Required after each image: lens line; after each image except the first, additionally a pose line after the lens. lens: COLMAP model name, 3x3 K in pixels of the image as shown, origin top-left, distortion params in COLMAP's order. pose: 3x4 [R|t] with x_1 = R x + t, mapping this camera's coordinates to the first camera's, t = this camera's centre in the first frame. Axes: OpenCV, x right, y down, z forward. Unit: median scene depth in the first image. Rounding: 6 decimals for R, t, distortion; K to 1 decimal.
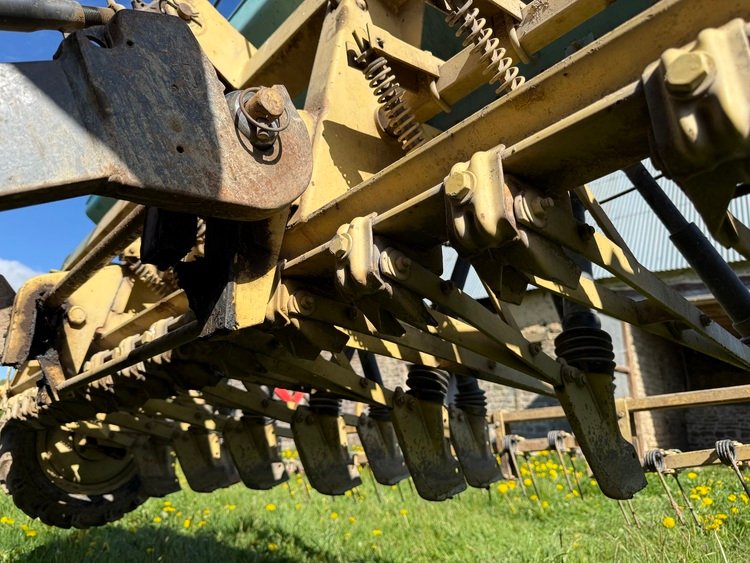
lens RADIAL K [[528.3, 0, 375.0], [0, 528.3, 281.5], [0, 0, 1]] dist [0.090584, -0.176567]
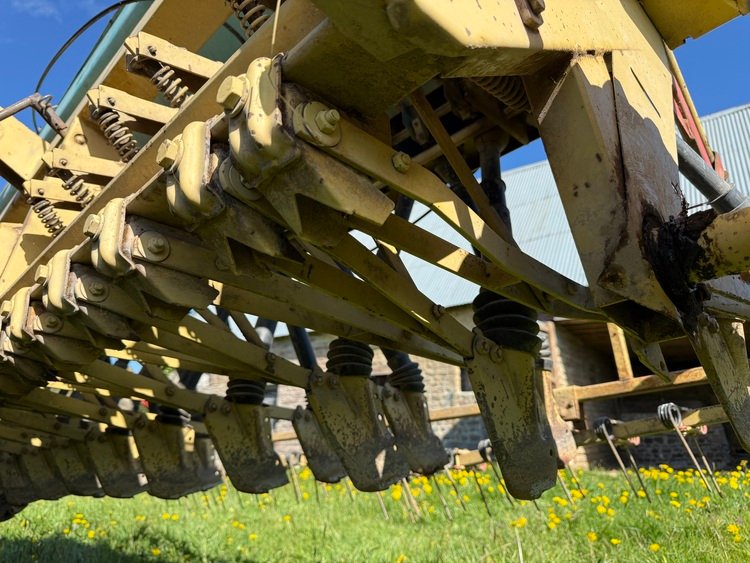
lens RADIAL K [[538.2, 0, 375.0], [0, 538.2, 281.5], [0, 0, 1]] dist [-0.003559, -0.002758]
pose [[0.998781, -0.001012, 0.049347, 0.376786], [0.001820, 0.999865, -0.016330, -0.070440], [-0.049324, 0.016400, 0.998648, -0.242610]]
